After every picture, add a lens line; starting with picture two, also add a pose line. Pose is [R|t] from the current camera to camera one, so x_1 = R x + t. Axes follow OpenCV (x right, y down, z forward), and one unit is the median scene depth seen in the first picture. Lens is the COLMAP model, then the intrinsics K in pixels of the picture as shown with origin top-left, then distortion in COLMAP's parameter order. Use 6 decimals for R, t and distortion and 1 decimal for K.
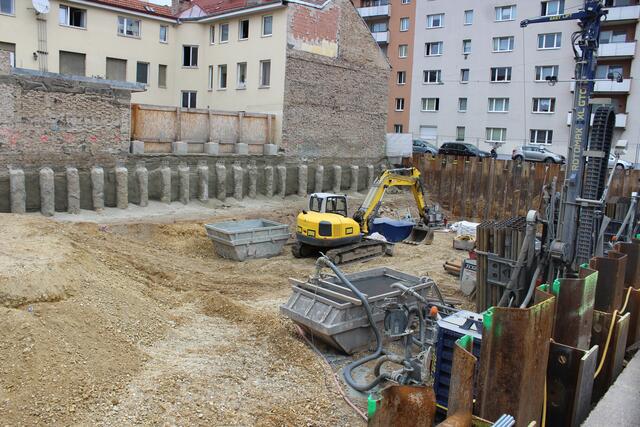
lens RADIAL K [[528.7, 0, 307.1], [0, 528.7, 212.6], [0, 0, 1]] dist [-0.171120, 0.151131]
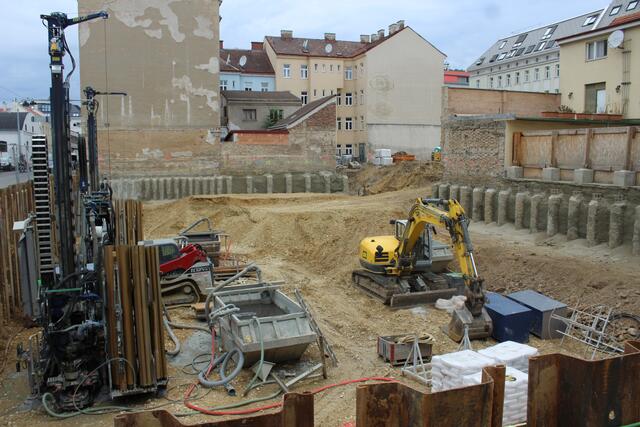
lens RADIAL K [[528.7, 0, 307.1], [0, 528.7, 212.6], [0, 0, 1]] dist [-0.171120, 0.151131]
pose [[-0.448982, 0.056665, -0.891742, 0.785651], [-0.141881, 0.980805, 0.133759, -0.121167], [0.882205, 0.186577, -0.432324, 1.054815]]
